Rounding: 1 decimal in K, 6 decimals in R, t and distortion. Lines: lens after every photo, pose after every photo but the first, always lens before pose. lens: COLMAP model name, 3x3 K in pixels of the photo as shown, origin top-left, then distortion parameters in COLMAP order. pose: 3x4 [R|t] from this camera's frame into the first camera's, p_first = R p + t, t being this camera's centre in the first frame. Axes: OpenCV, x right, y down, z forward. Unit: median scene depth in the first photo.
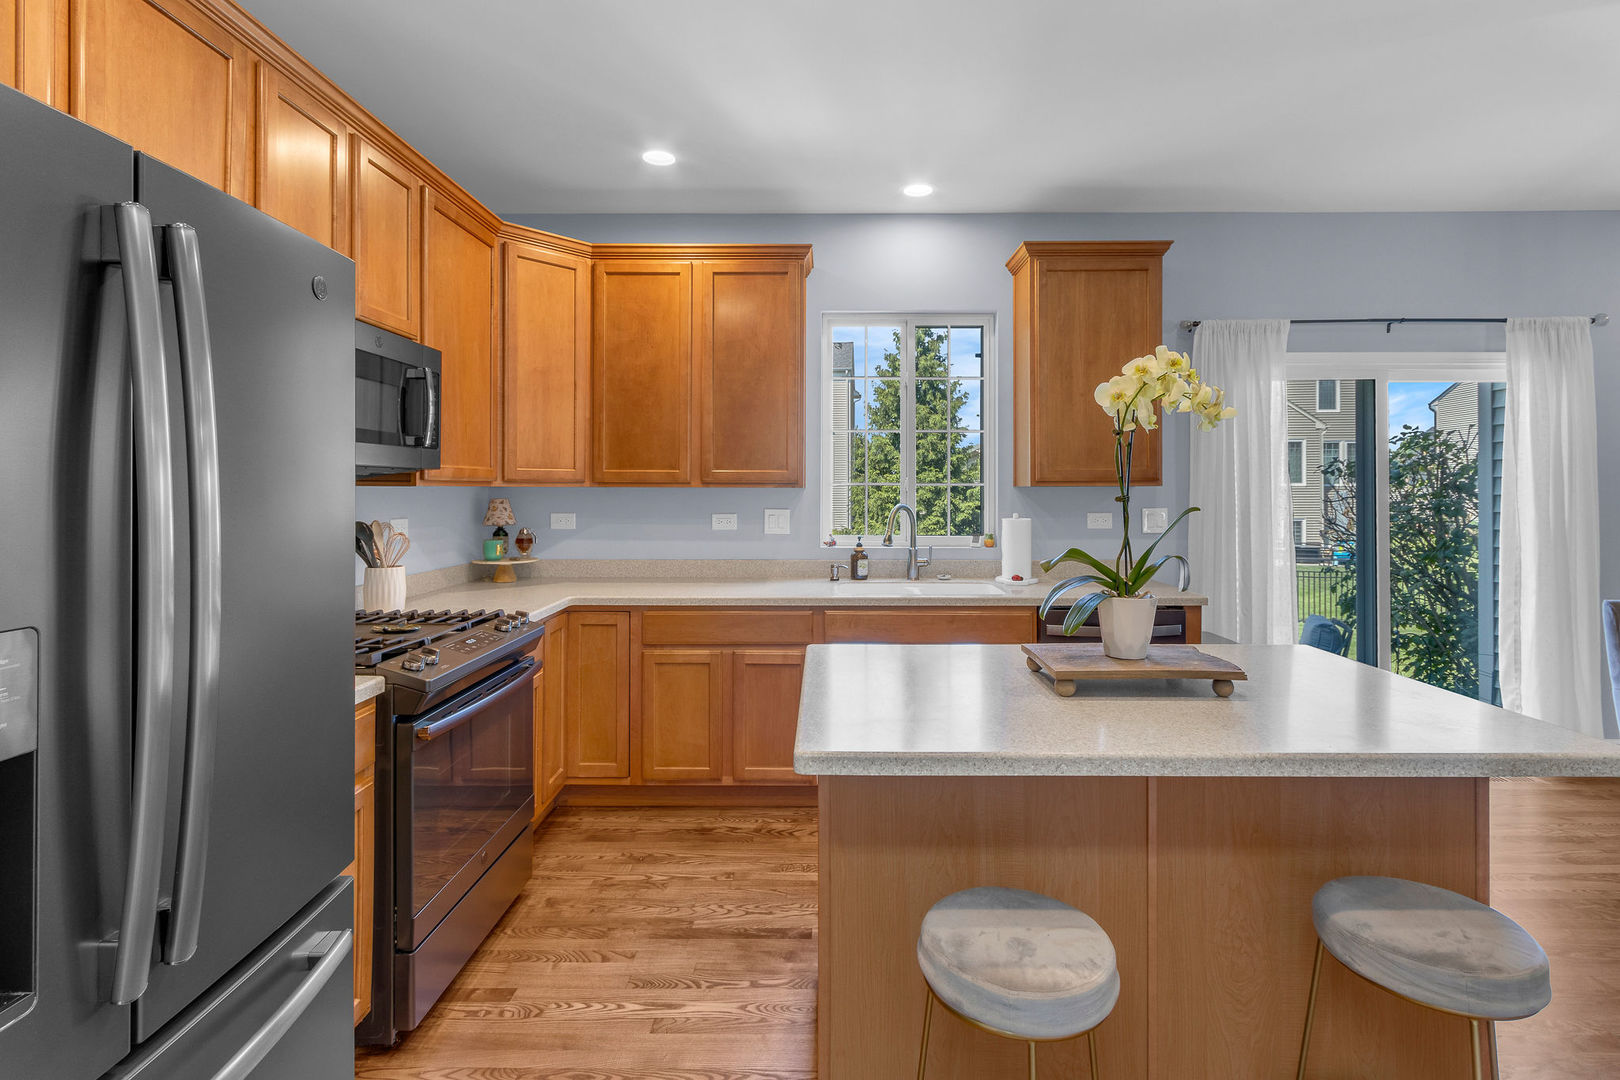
lens RADIAL K [[756.2, 0, 813.8], [0, 756.2, 483.5], [0, 0, 1]] dist [-0.002590, -0.000798]
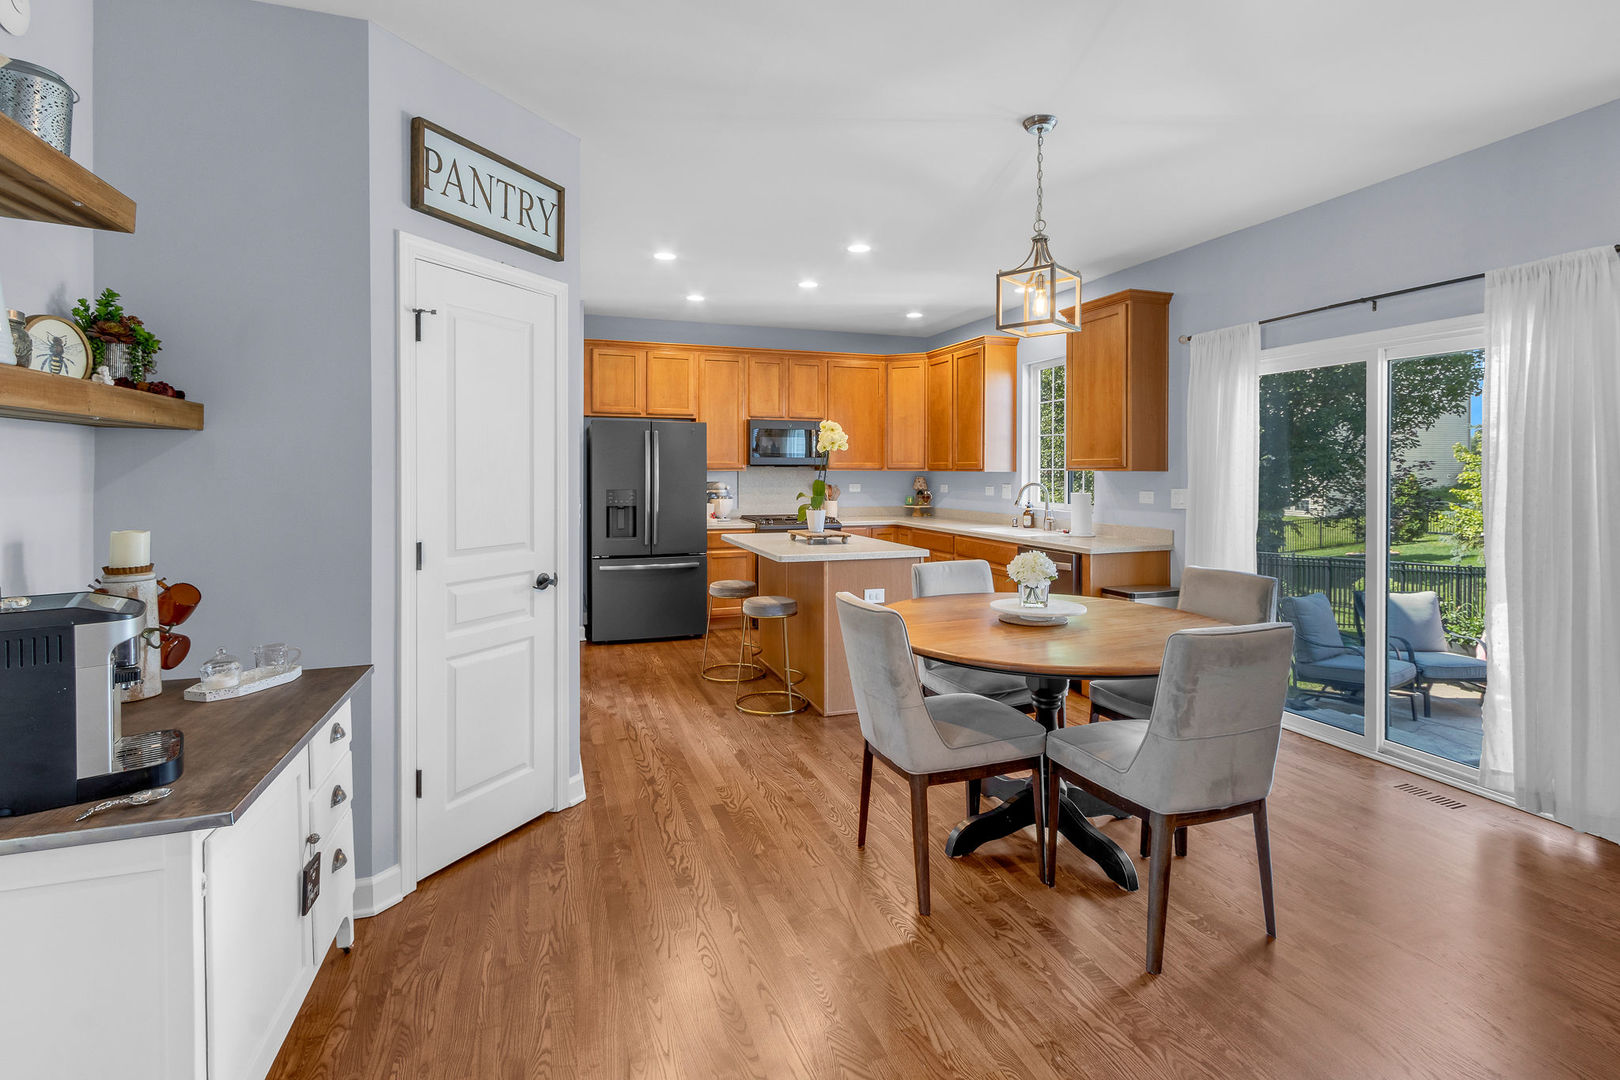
lens RADIAL K [[756.2, 0, 813.8], [0, 756.2, 483.5], [0, 0, 1]] dist [-0.002590, -0.000798]
pose [[0.345805, 0.016445, -0.938162, 1.456787], [0.006582, 0.999779, 0.019952, -0.004975], [0.938283, -0.013074, 0.345621, 0.000882]]
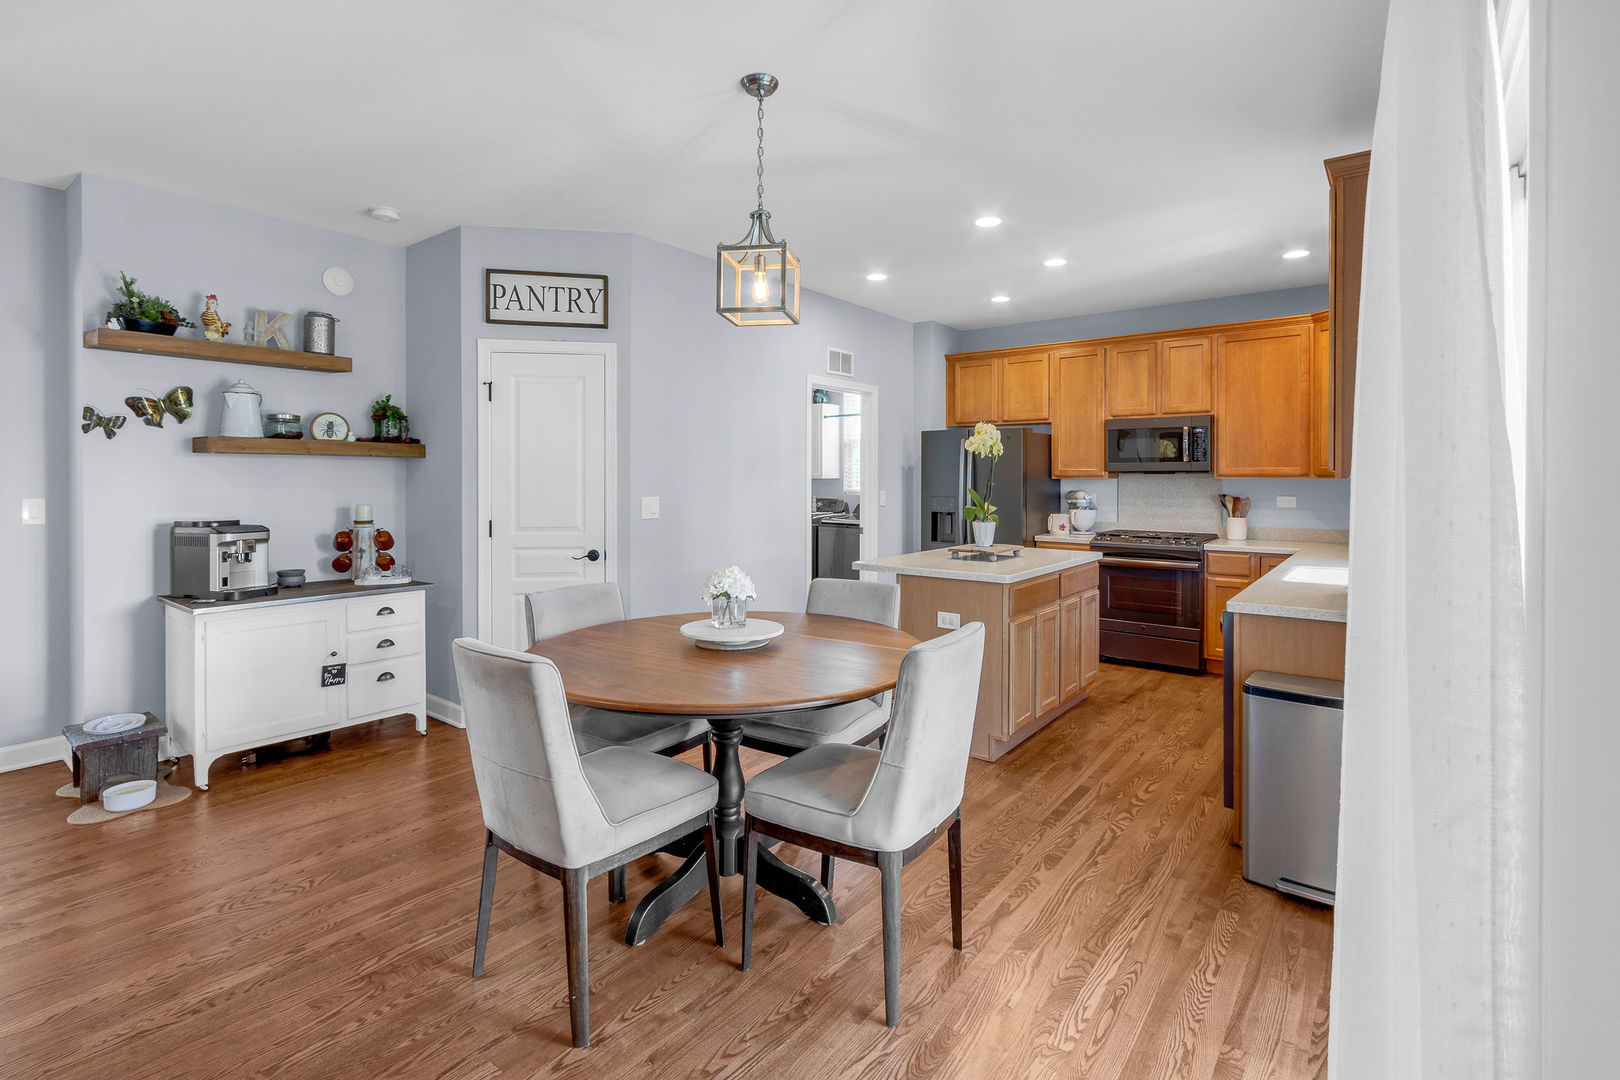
lens RADIAL K [[756.2, 0, 813.8], [0, 756.2, 483.5], [0, 0, 1]] dist [-0.002590, -0.000798]
pose [[-0.595721, 0.003679, -0.803183, 1.328488], [0.006713, 0.999977, -0.000398, 0.006836], [0.803164, -0.005629, -0.595732, 0.939346]]
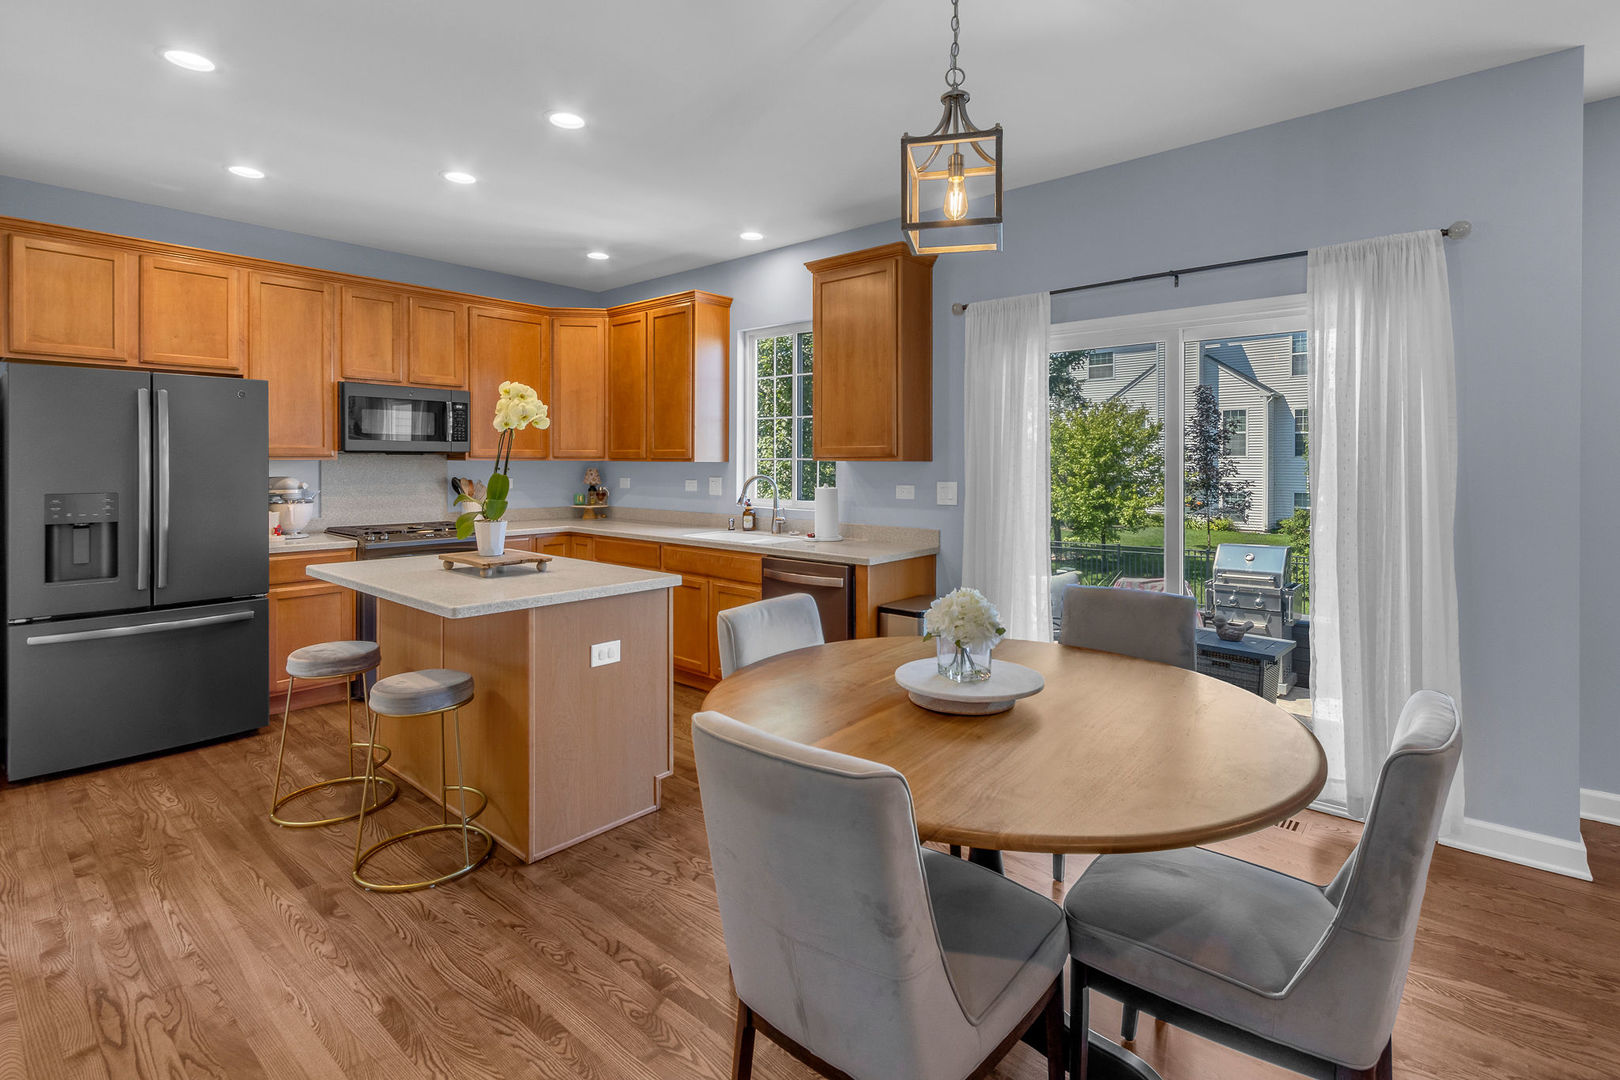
lens RADIAL K [[781.8, 0, 821.8], [0, 781.8, 468.0], [0, 0, 1]] dist [0.005898, -0.000997]
pose [[0.757618, 0.007380, -0.652657, 1.074993], [0.002169, 0.999902, 0.013825, -0.002881], [0.652695, -0.011889, 0.757528, 0.040605]]
